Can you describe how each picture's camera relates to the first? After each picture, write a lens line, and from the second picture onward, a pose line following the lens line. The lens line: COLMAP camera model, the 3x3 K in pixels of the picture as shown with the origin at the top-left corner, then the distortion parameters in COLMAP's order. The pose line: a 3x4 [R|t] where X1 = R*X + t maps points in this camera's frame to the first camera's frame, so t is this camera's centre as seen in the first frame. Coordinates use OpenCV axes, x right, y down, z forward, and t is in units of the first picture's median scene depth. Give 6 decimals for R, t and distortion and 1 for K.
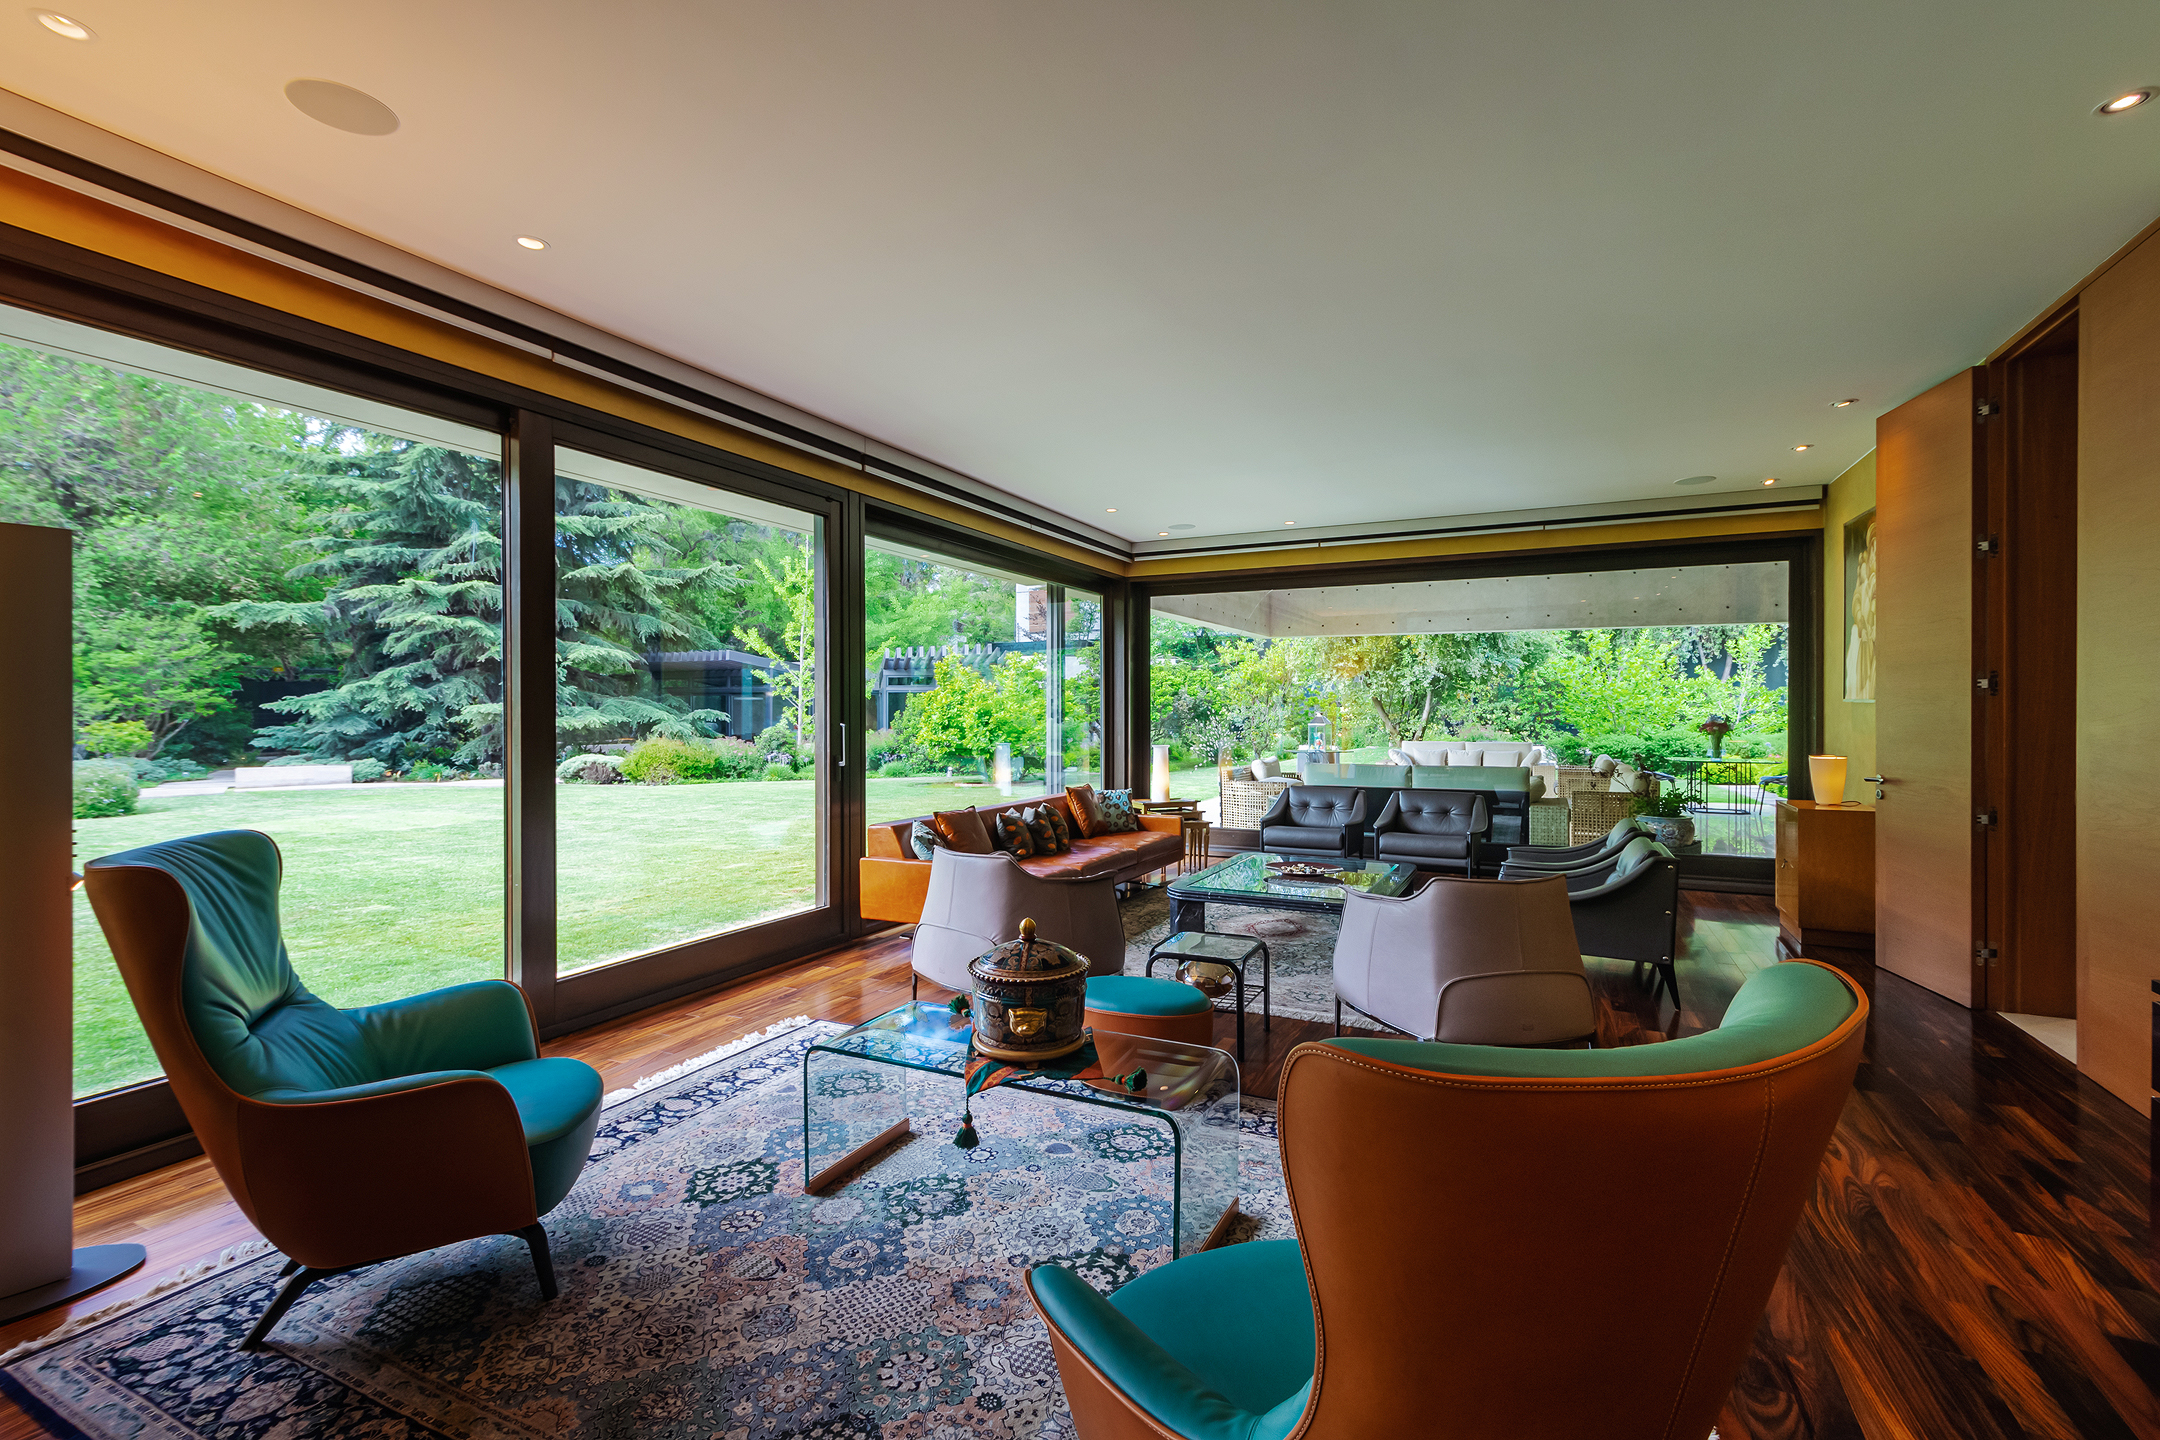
lens RADIAL K [[964.2, 0, 1070.0], [0, 964.2, 701.9], [0, 0, 1]] dist [0.011184, 0.000243]
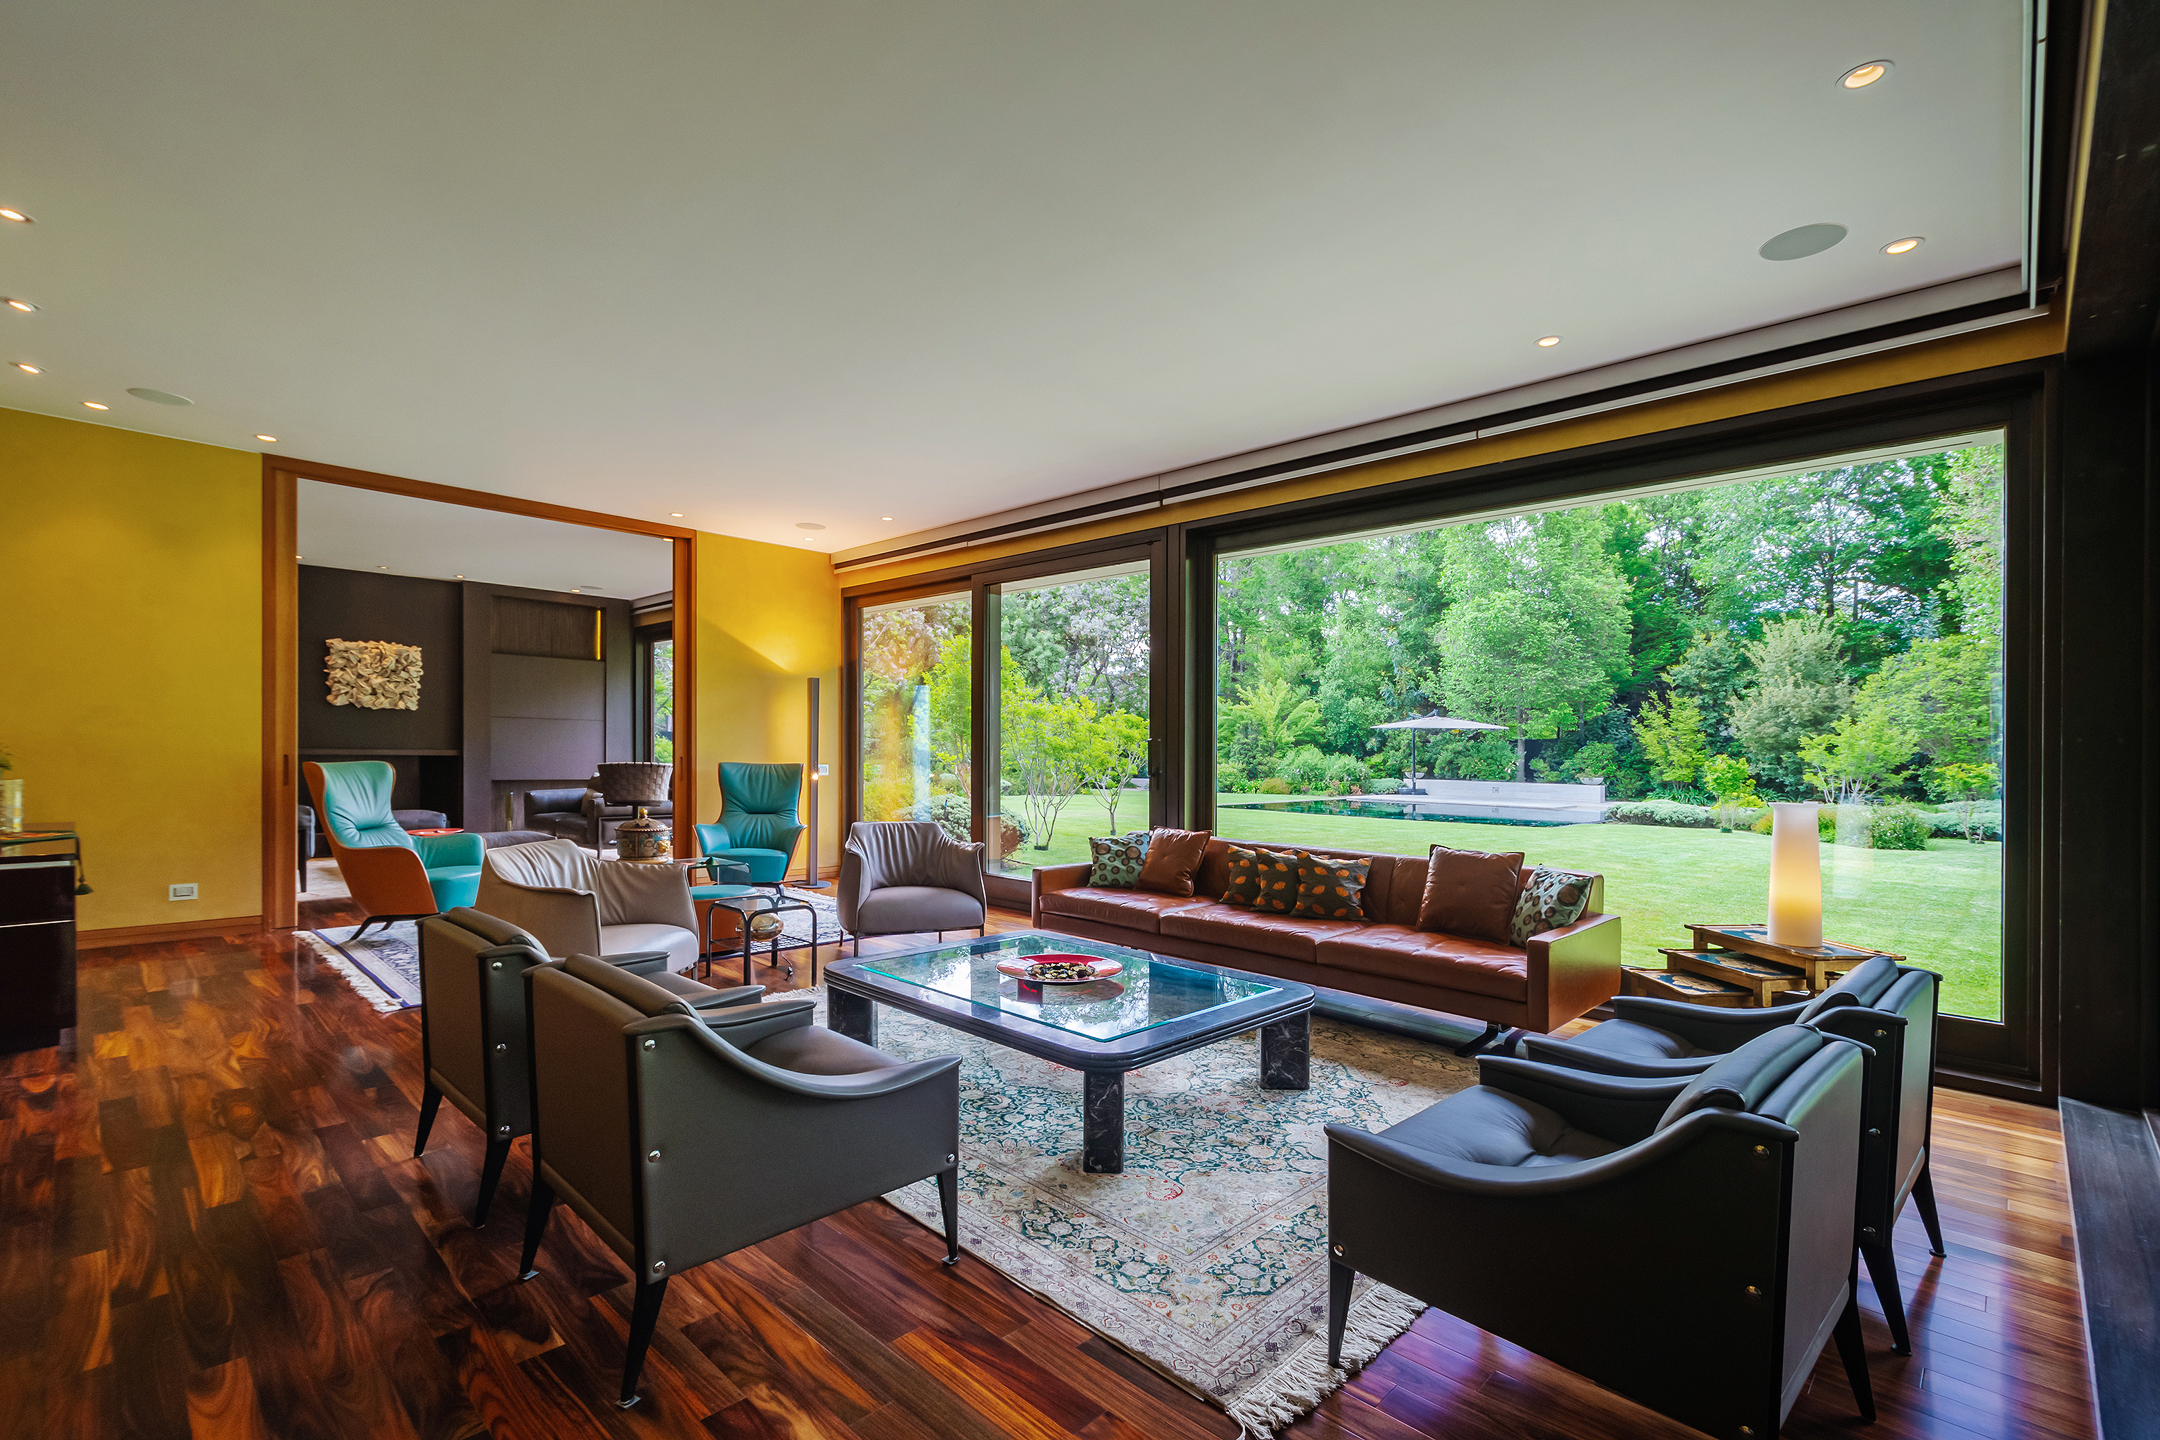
lens RADIAL K [[964.2, 0, 1070.0], [0, 964.2, 701.9], [0, 0, 1]] dist [0.011184, 0.000243]
pose [[-0.308345, -0.046322, -0.950146, 0.950821], [-0.000411, 0.998820, -0.048561, 0.043640], [0.951275, -0.014583, -0.308000, 1.369306]]
